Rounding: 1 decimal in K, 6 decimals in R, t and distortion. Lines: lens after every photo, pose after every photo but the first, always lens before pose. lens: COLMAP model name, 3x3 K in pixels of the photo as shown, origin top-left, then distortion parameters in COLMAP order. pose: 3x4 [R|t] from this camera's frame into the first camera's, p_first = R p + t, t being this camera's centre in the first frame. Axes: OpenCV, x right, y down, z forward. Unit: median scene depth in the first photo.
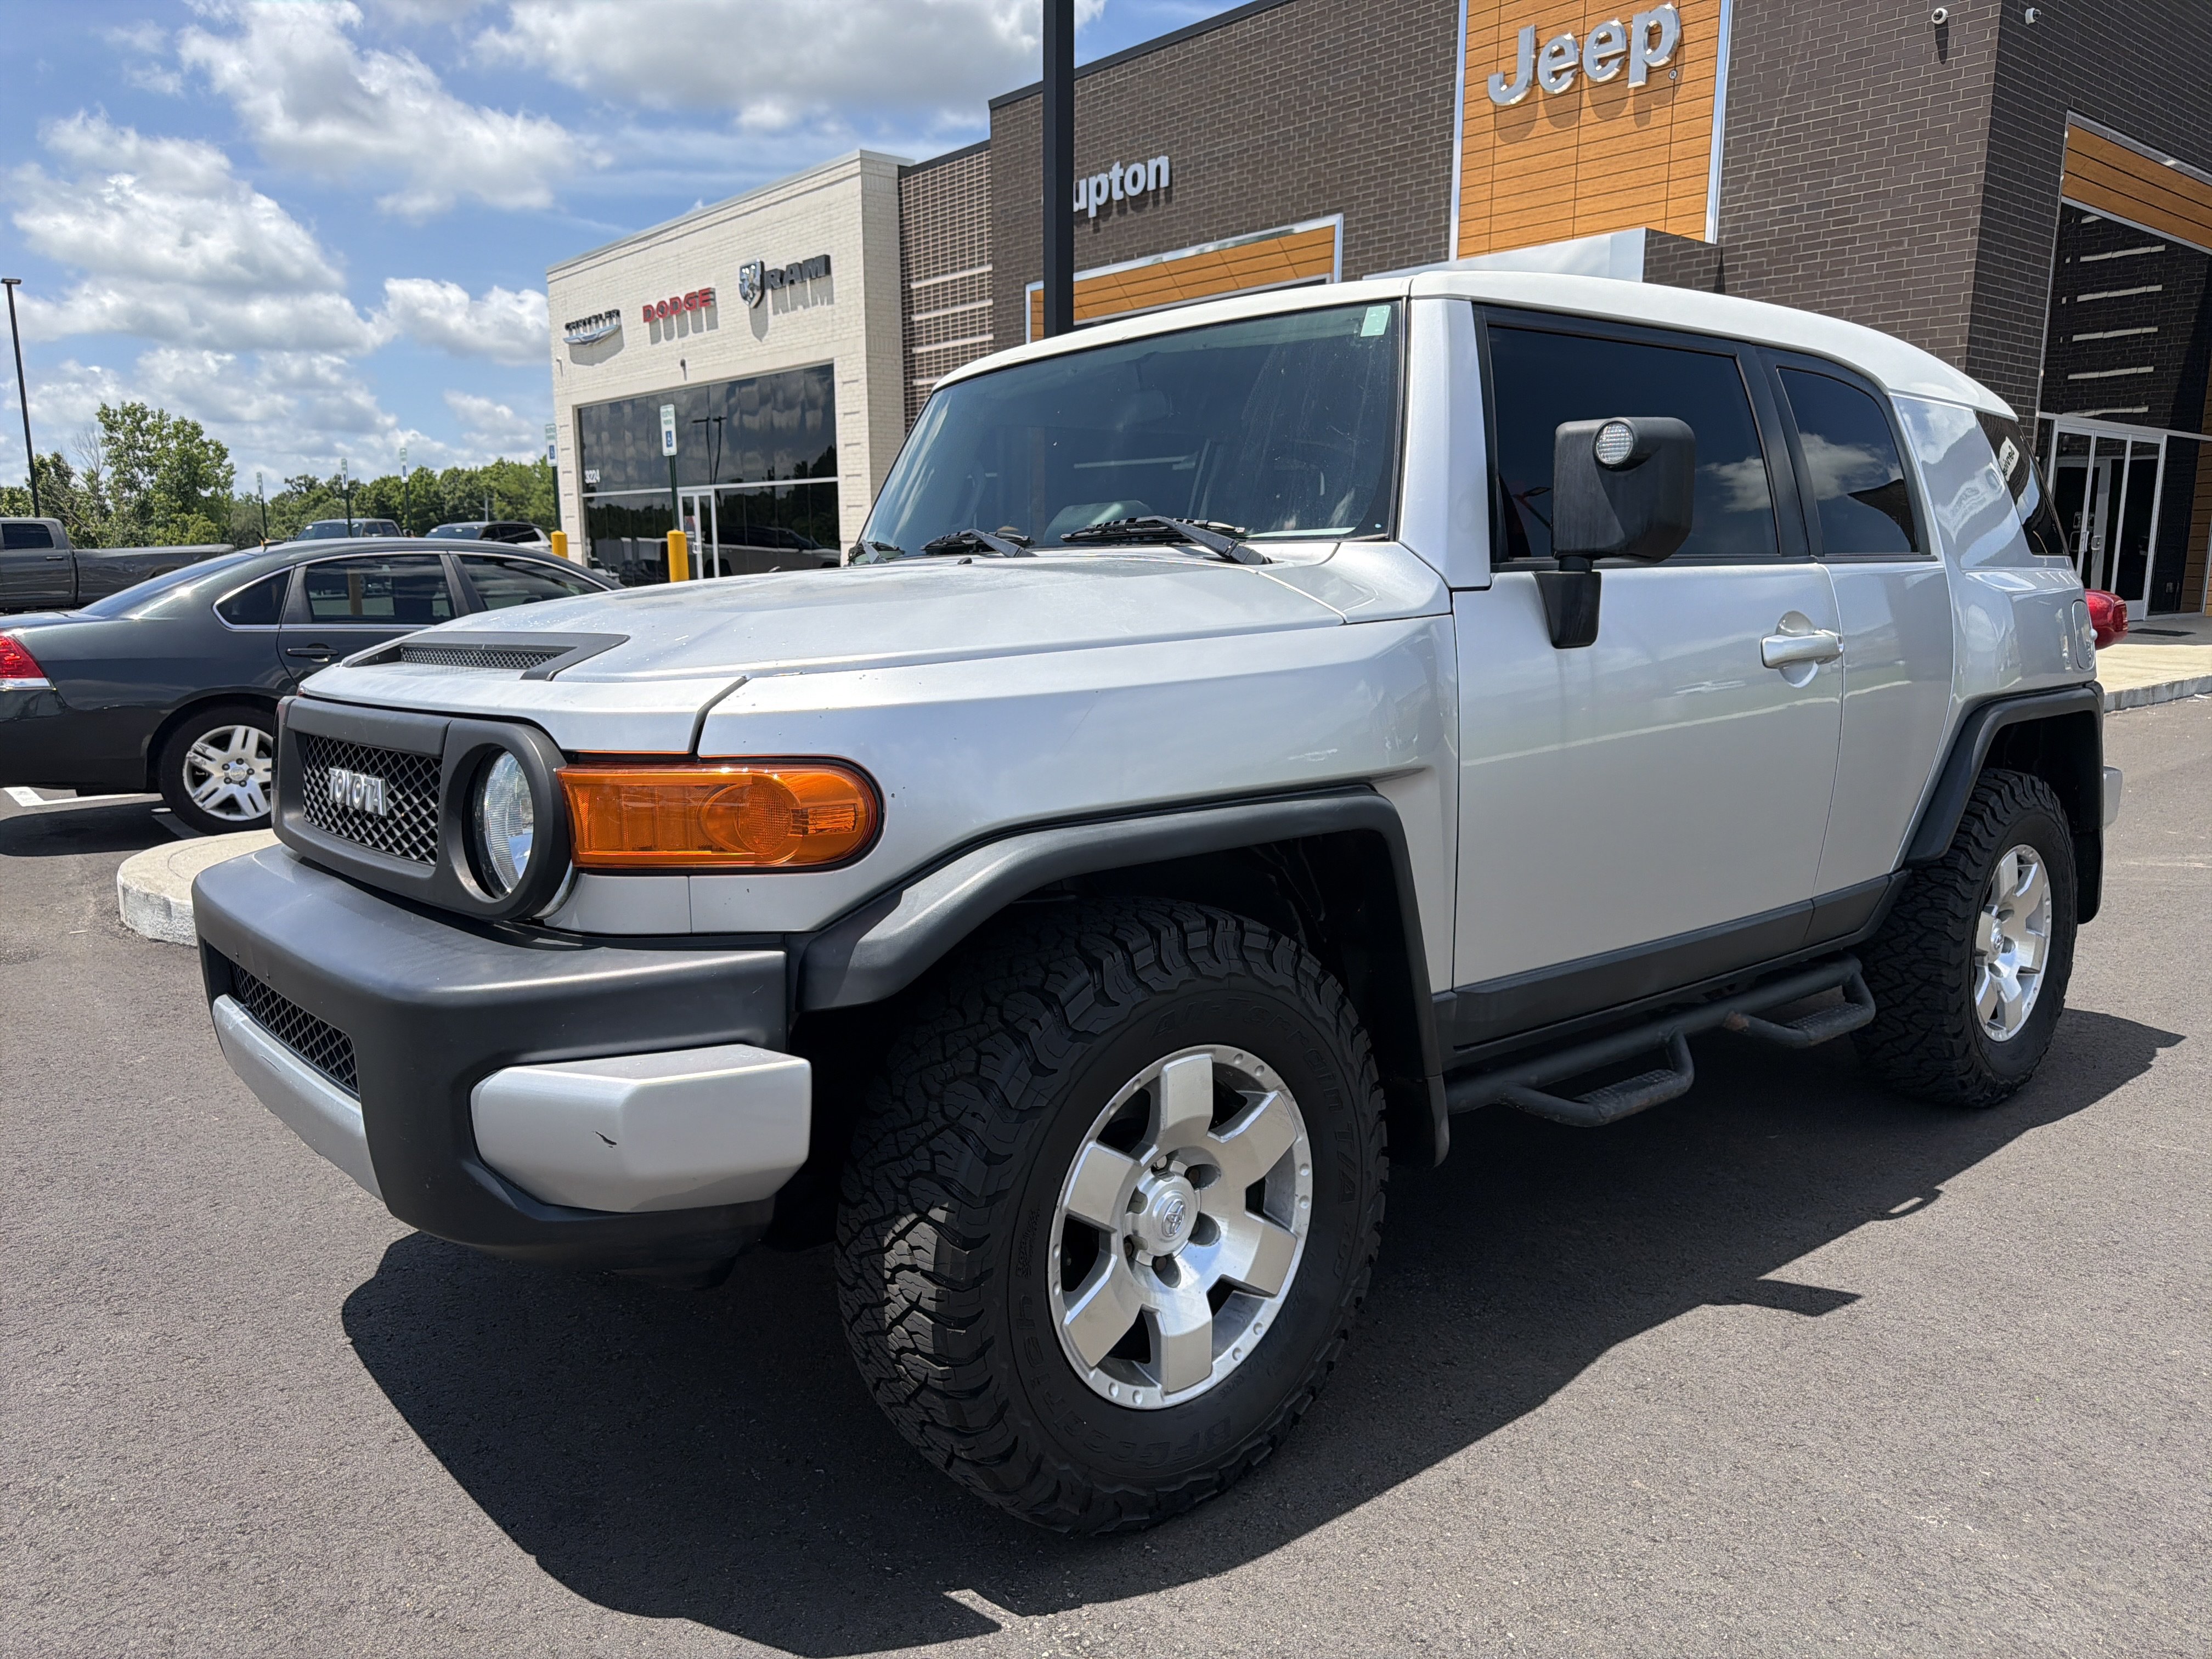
lens RADIAL K [[1590.4, 0, 1102.3], [0, 1590.4, 810.9], [0, 0, 1]] dist [0.003929, -0.004276]
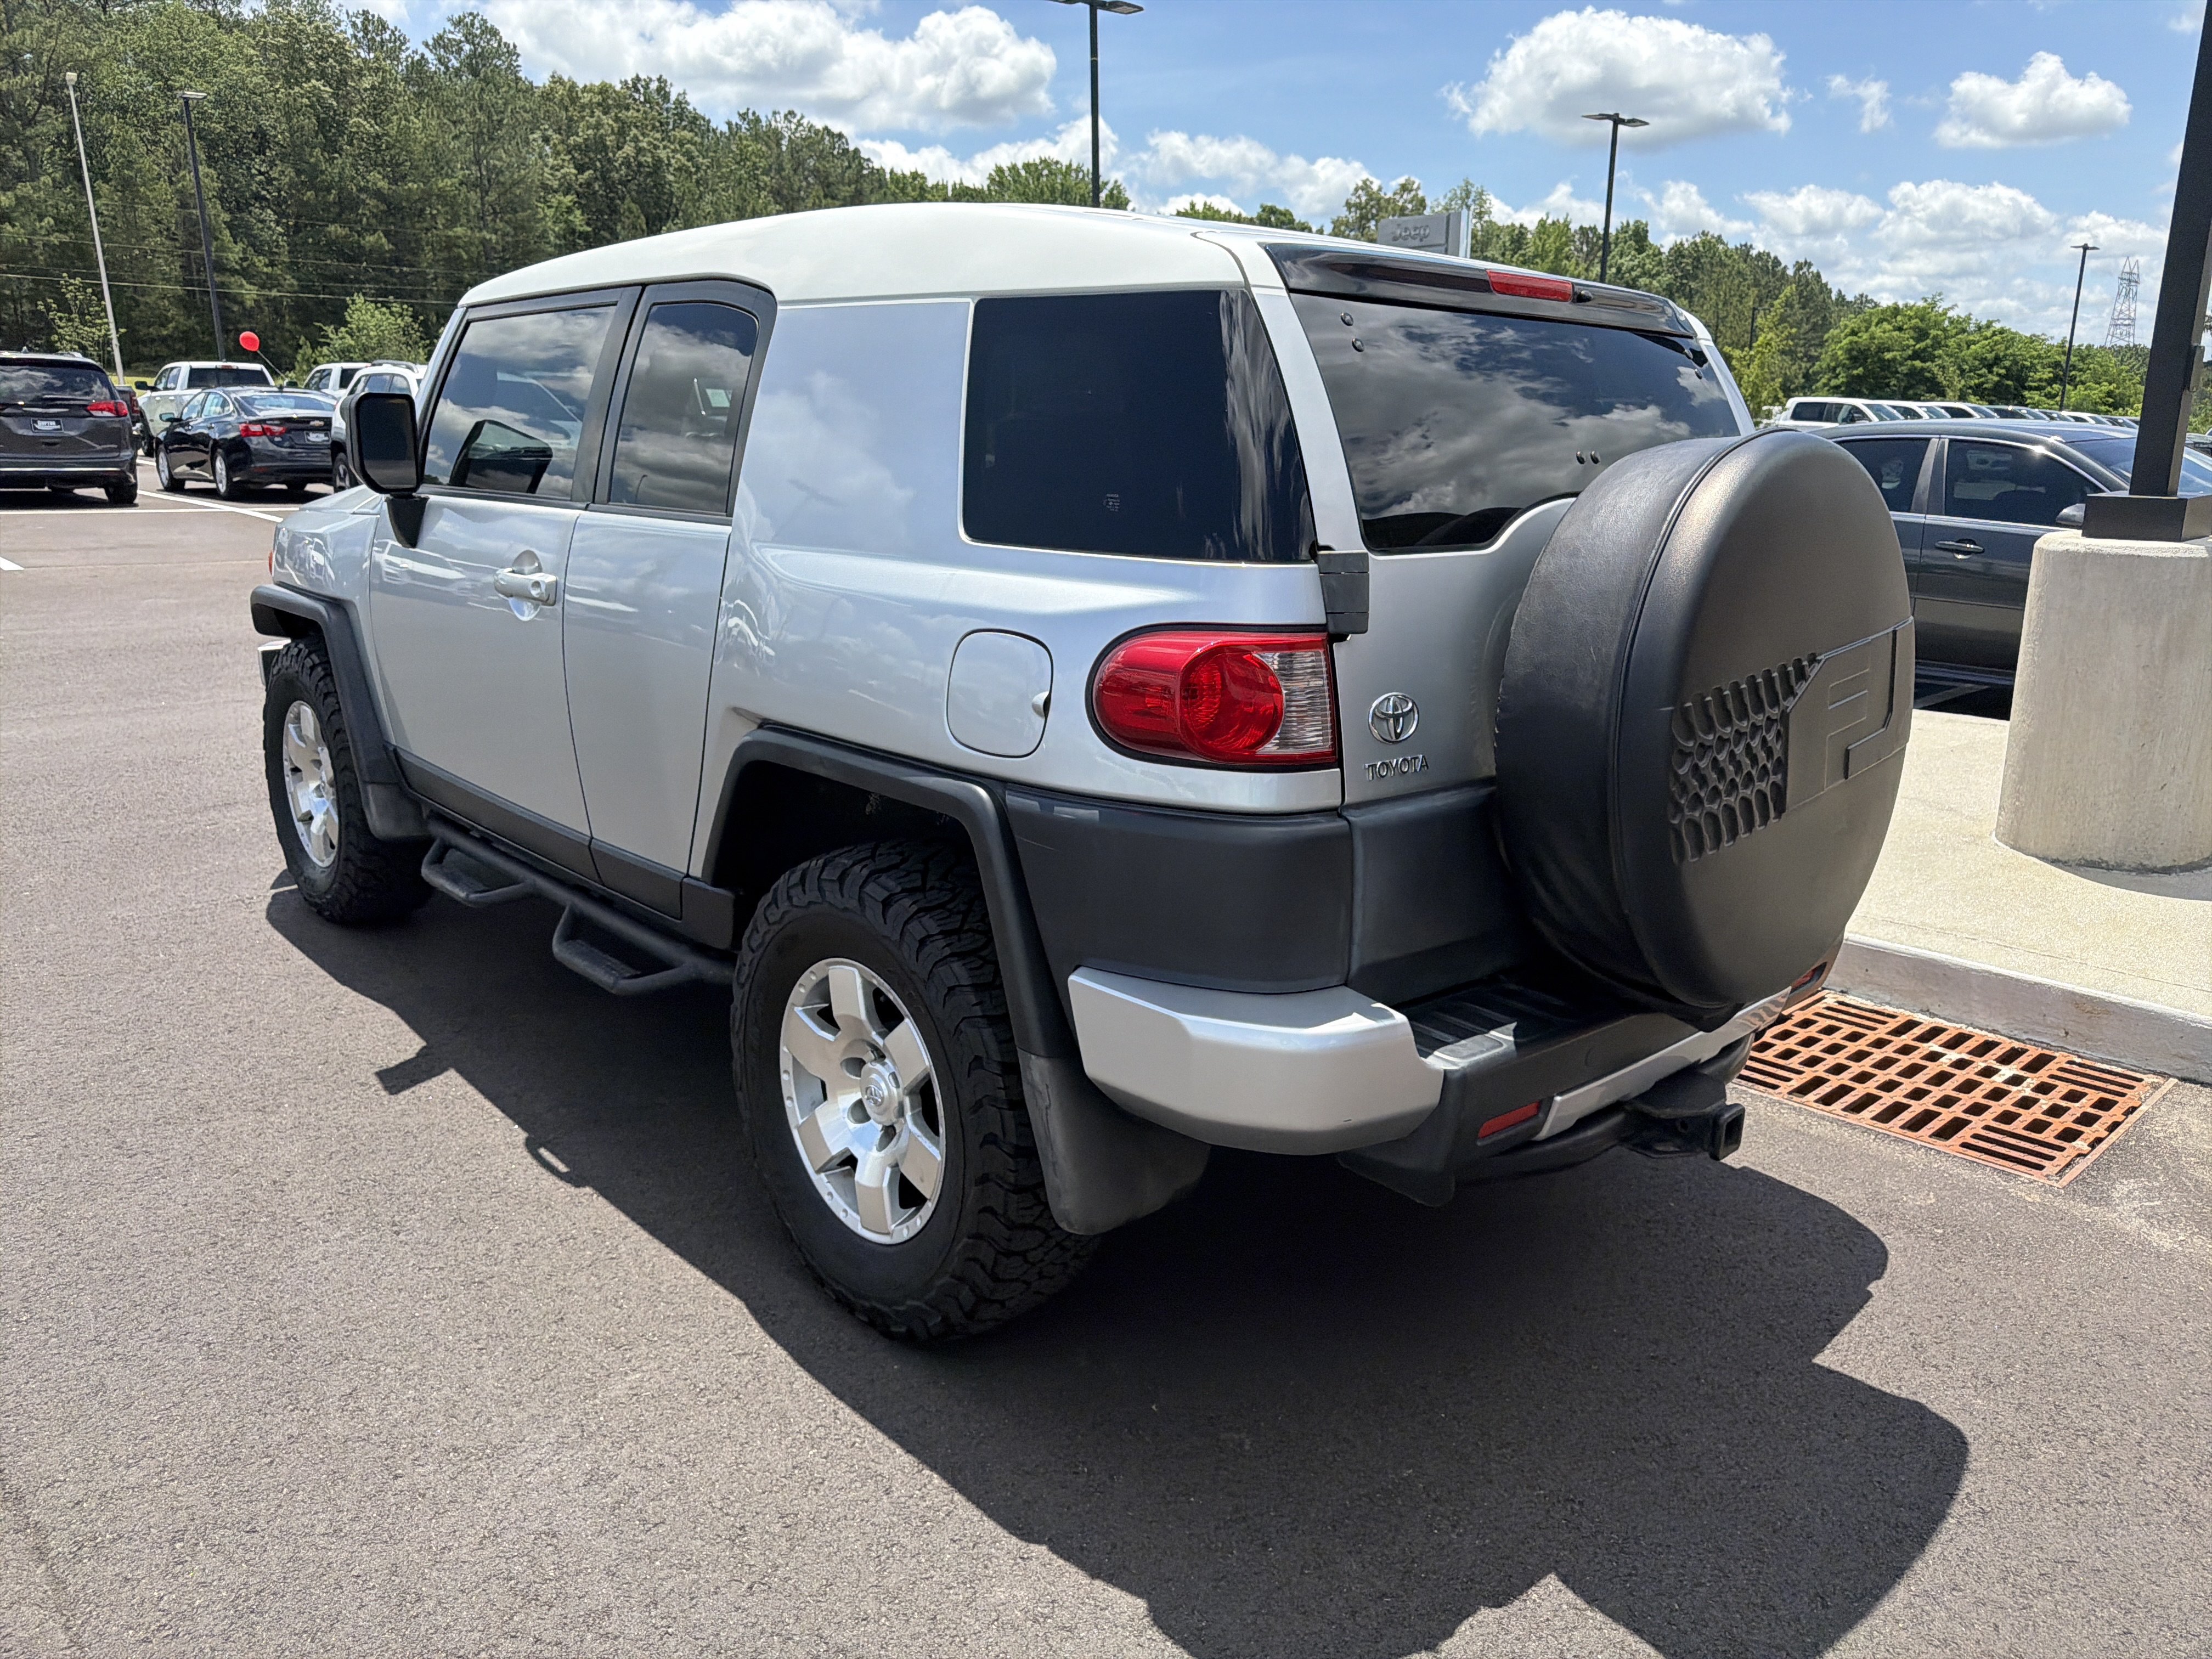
lens RADIAL K [[1585.0, 0, 1108.4], [0, 1585.0, 792.9], [0, 0, 1]] dist [0.005613, -0.005633]
pose [[0.050480, 0.239593, -0.969560, 1.387505], [-0.158869, 0.960363, 0.229049, -0.250257], [0.986008, 0.142471, 0.086543, 1.183472]]
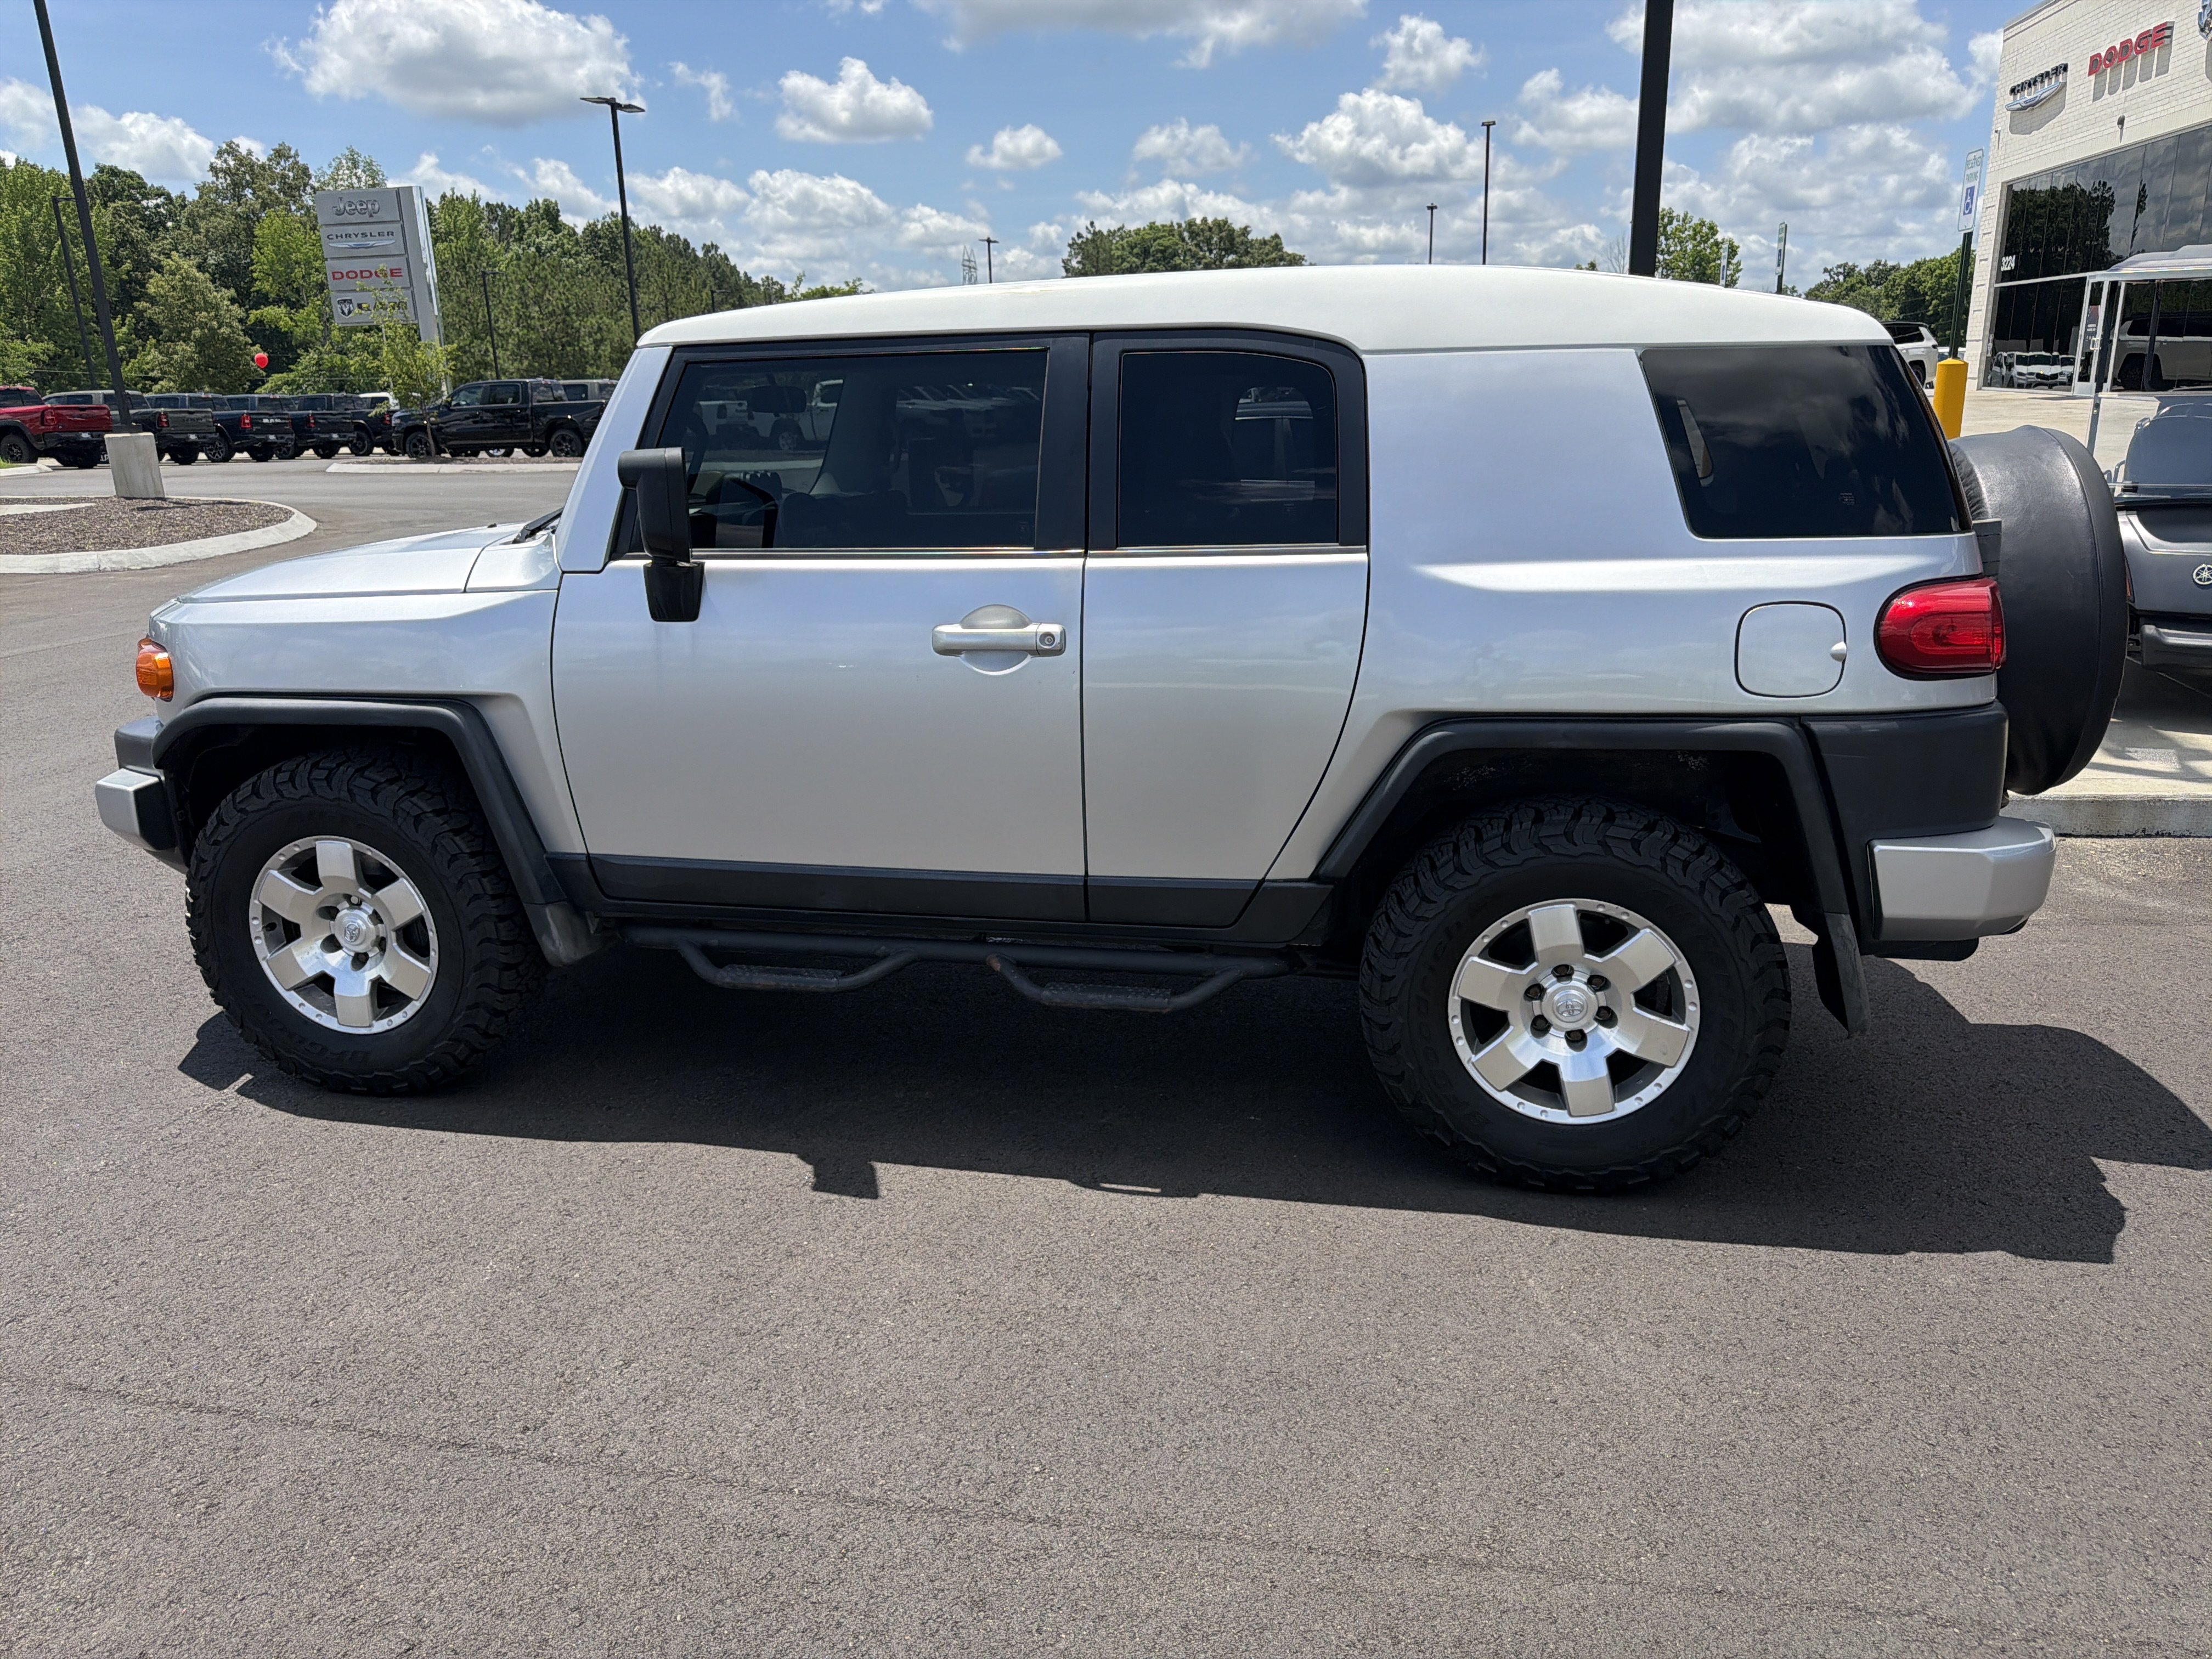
lens RADIAL K [[1590.4, 0, 1102.3], [0, 1590.4, 810.9], [0, 0, 1]] dist [0.003929, -0.004276]
pose [[0.631986, 0.191344, -0.750987, 1.170503], [-0.094828, 0.980852, 0.170110, -0.158378], [0.769156, -0.036293, 0.638030, 0.329211]]
